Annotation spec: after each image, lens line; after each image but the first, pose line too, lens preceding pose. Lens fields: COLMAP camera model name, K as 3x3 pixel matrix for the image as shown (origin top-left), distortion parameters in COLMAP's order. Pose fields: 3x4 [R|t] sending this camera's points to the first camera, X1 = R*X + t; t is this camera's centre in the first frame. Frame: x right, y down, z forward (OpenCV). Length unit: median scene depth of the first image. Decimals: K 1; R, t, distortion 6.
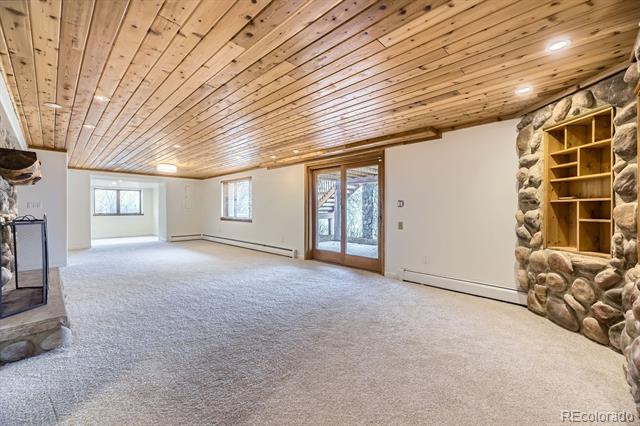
lens RADIAL K [[260.8, 0, 323.3], [0, 260.8, 211.0], [0, 0, 1]] dist [0.008702, -0.001804]
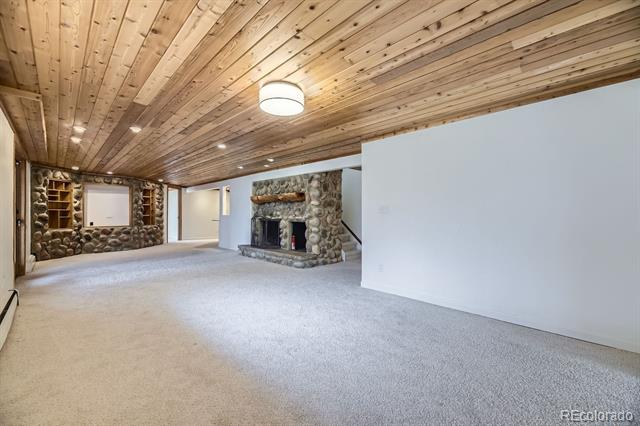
lens RADIAL K [[260.8, 0, 319.8], [0, 260.8, 214.4], [0, 0, 1]] dist [0.008702, -0.001804]
pose [[-0.999923, 0.006265, 0.010669, -1.958027], [0.006373, 0.999928, 0.010161, -0.004499], [-0.010605, 0.010228, -0.999891, 4.130142]]
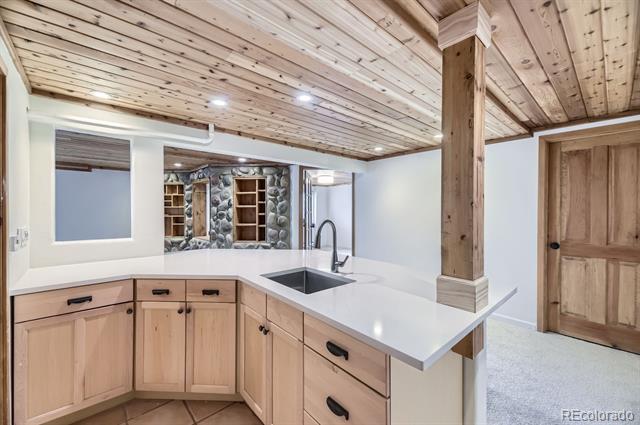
lens RADIAL K [[260.8, 0, 321.5], [0, 260.8, 212.2], [0, 0, 1]] dist [0.008702, -0.001804]
pose [[0.067975, 0.005760, 0.997670, -1.556894], [0.009042, 0.999939, -0.006389, -0.057940], [-0.997646, 0.009455, 0.067918, -0.638965]]
